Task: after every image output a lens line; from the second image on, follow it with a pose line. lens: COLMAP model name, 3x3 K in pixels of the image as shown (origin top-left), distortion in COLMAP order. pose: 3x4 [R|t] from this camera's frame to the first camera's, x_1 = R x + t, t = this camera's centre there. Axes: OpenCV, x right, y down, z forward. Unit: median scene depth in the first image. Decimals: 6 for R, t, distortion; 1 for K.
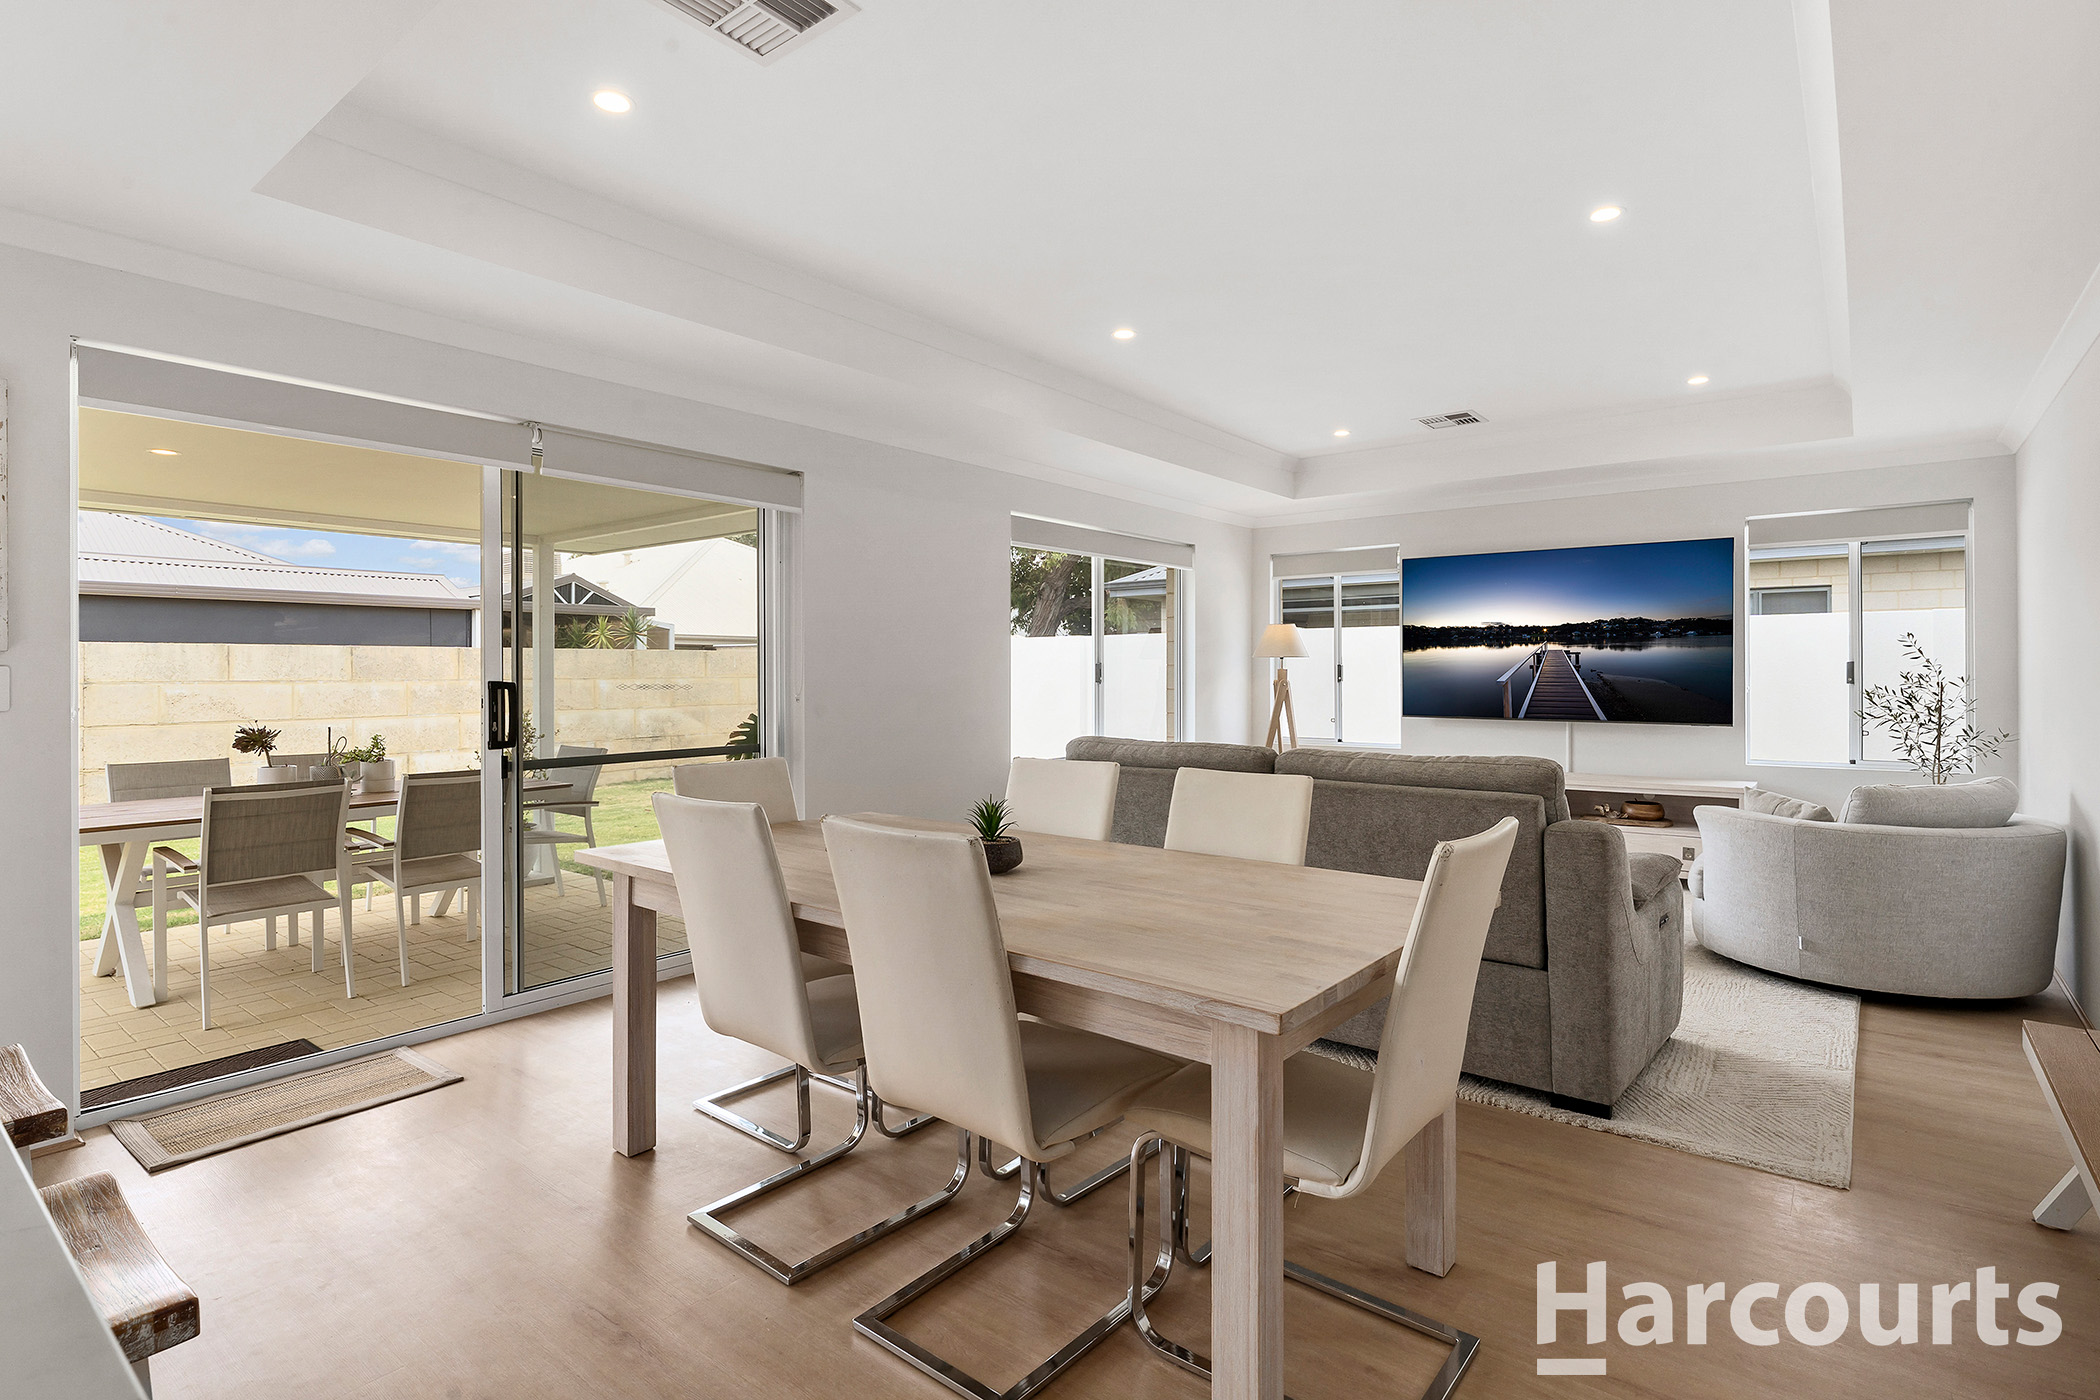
lens RADIAL K [[1022.0, 0, 1050.9], [0, 1022.0, 675.4], [0, 0, 1]] dist [-0.000359, -0.000066]
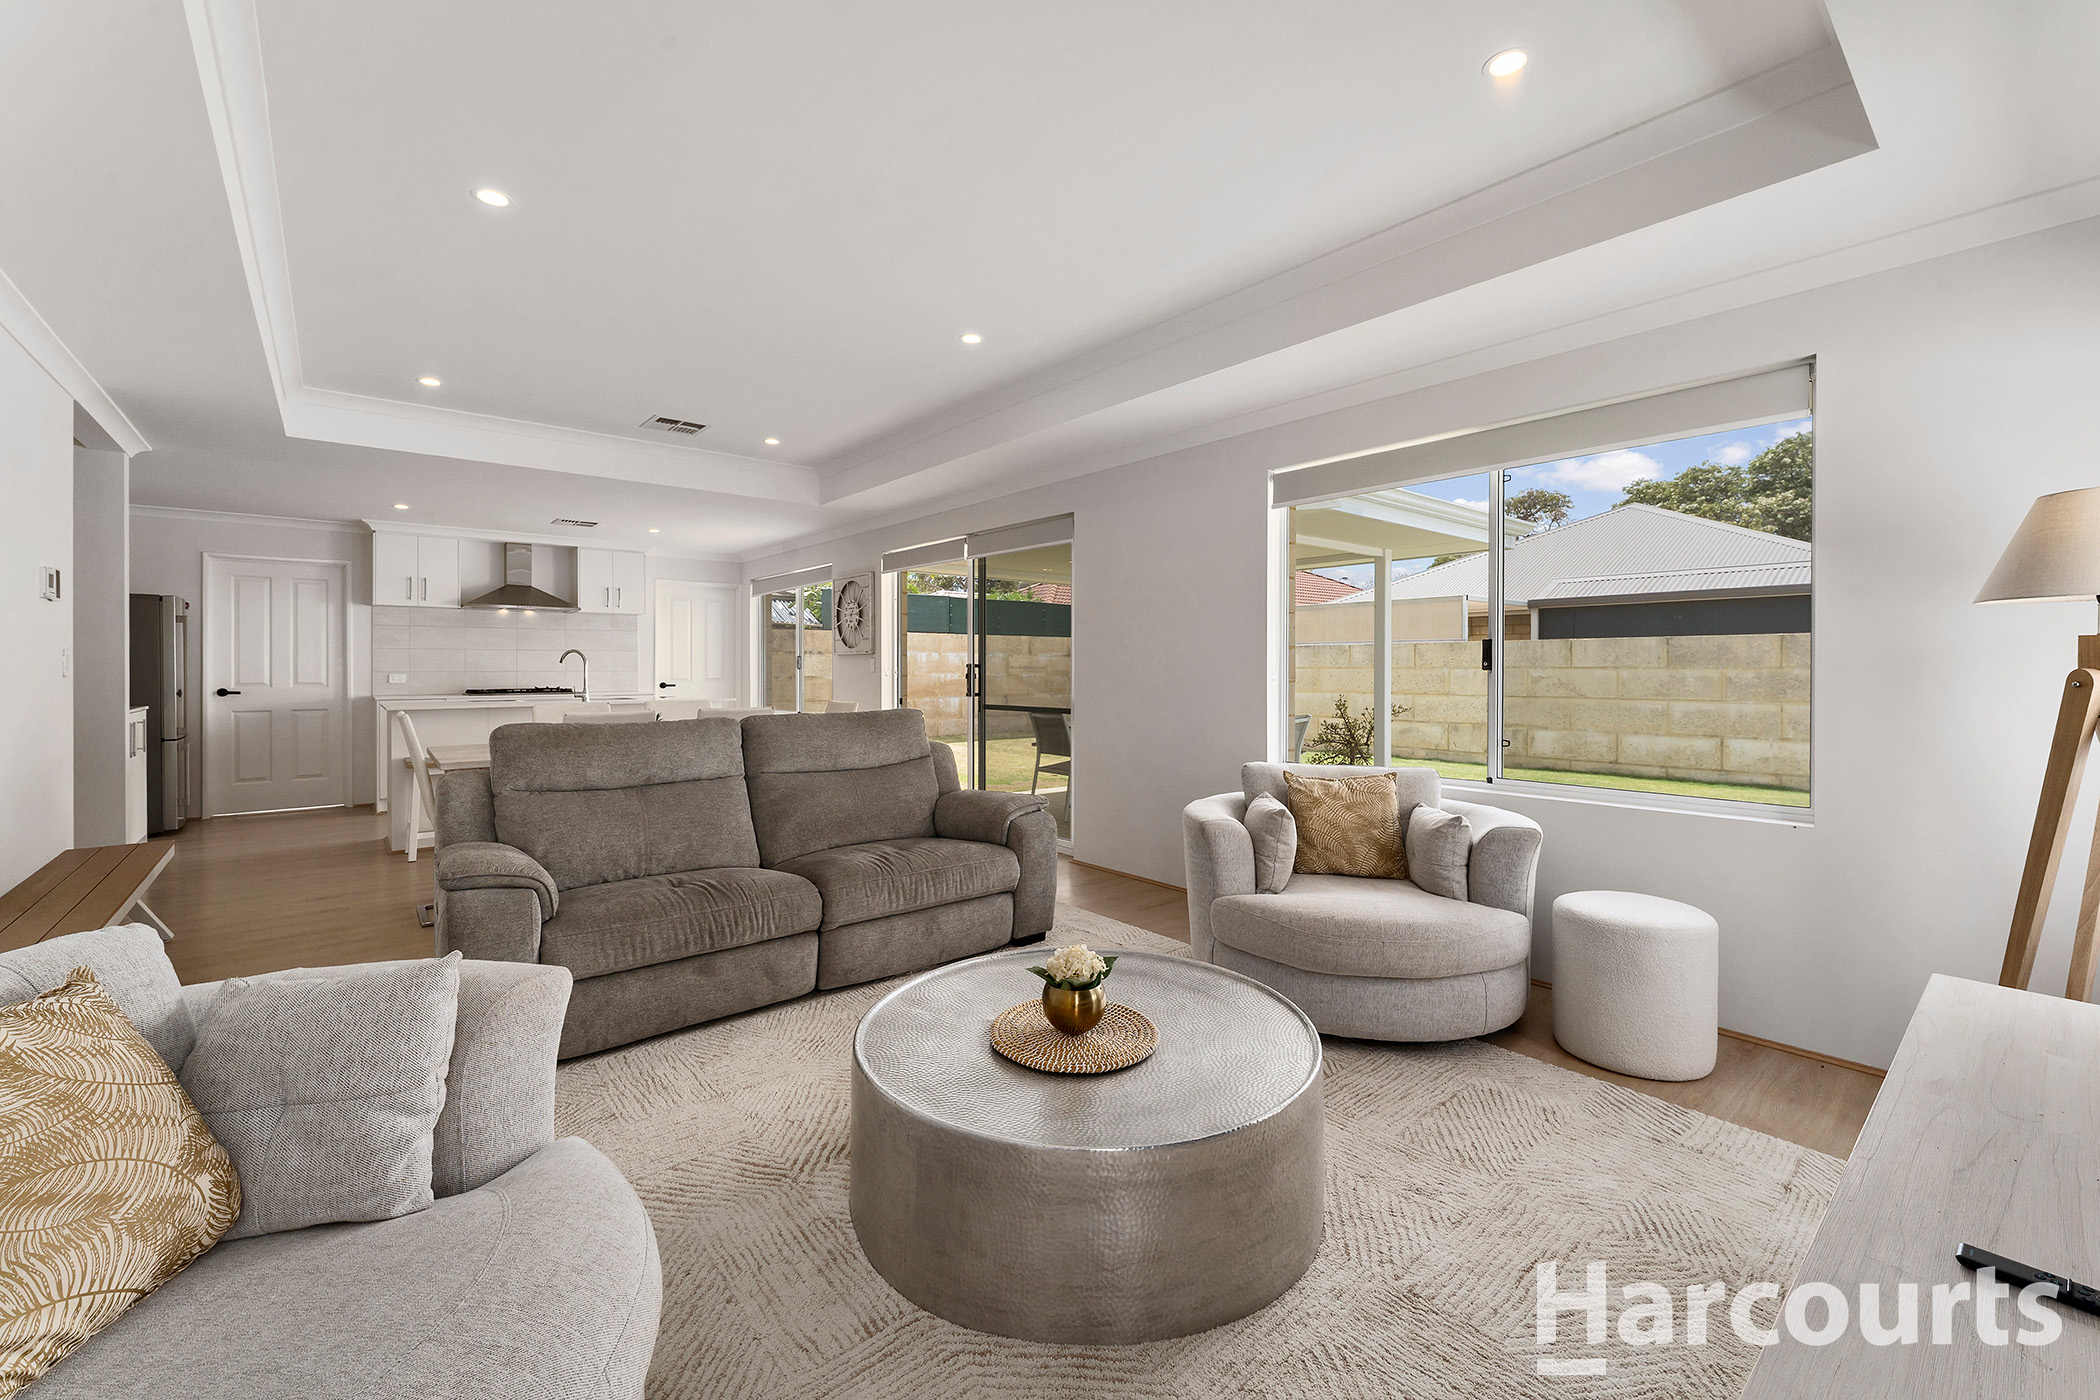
lens RADIAL K [[852.4, 0, 1051.1], [0, 852.4, 665.8], [0, 0, 1]] dist [-0.001215, -0.000074]
pose [[-0.199528, 0.002594, -0.979889, 0.396833], [-0.001922, 0.999994, 0.003038, 0.001871], [0.979890, 0.002490, -0.199522, 0.539539]]
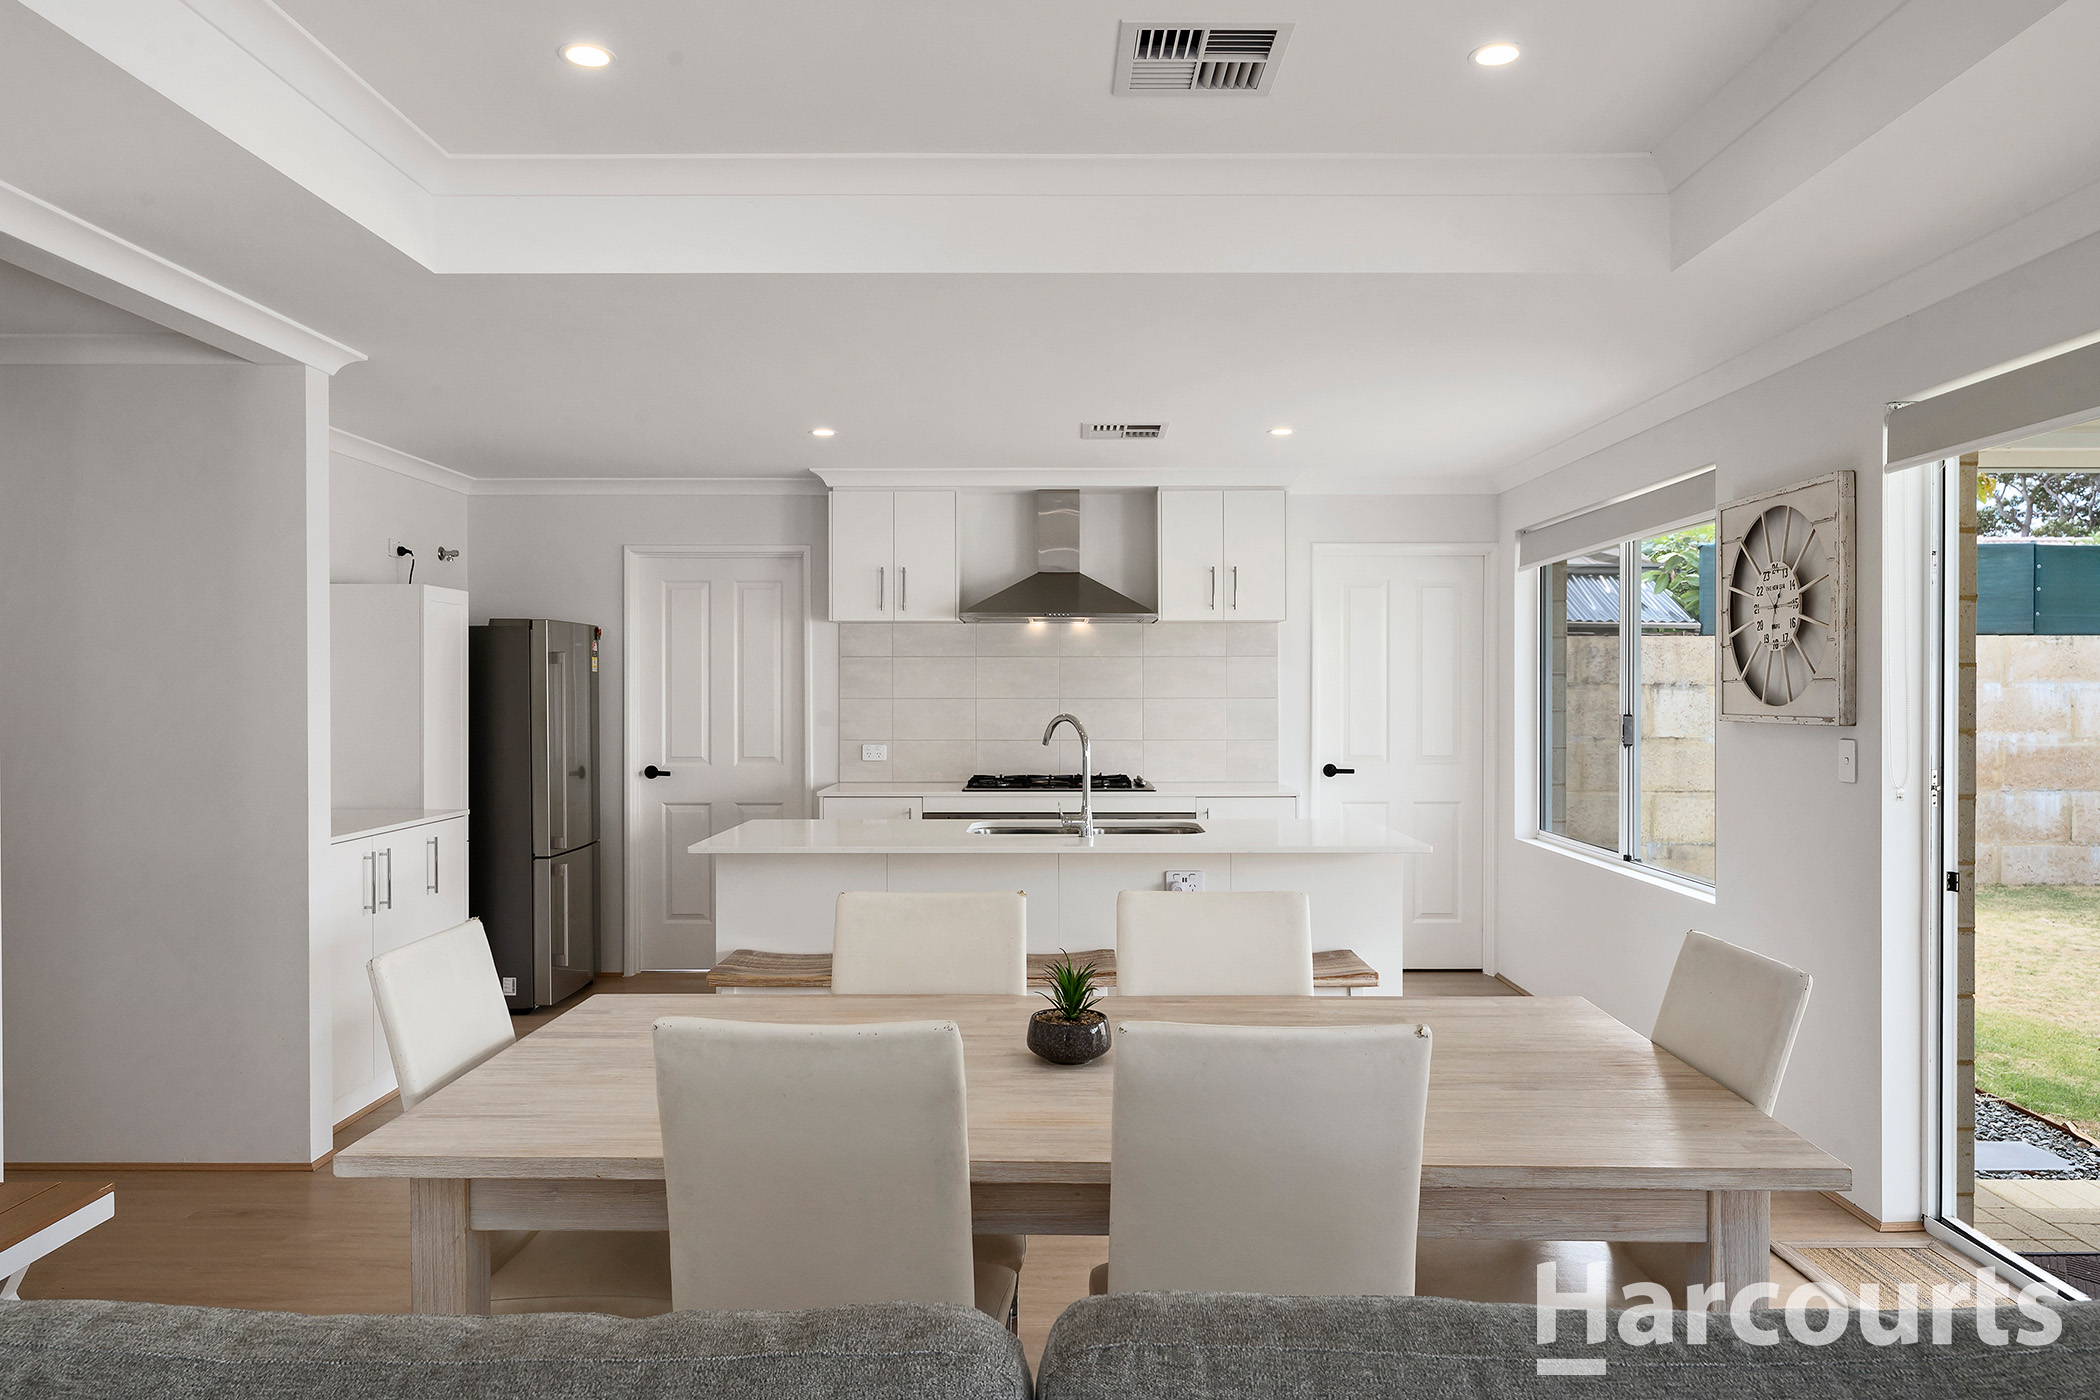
lens RADIAL K [[1408.4, 0, 1046.5], [0, 1408.4, 691.9], [0, 0, 1]] dist [0.004004, 0.001862]
pose [[-0.785028, 0.004358, -0.619445, 0.134999], [0.000660, 0.999981, 0.006200, -0.017300], [0.619460, 0.004458, -0.785016, 0.416187]]
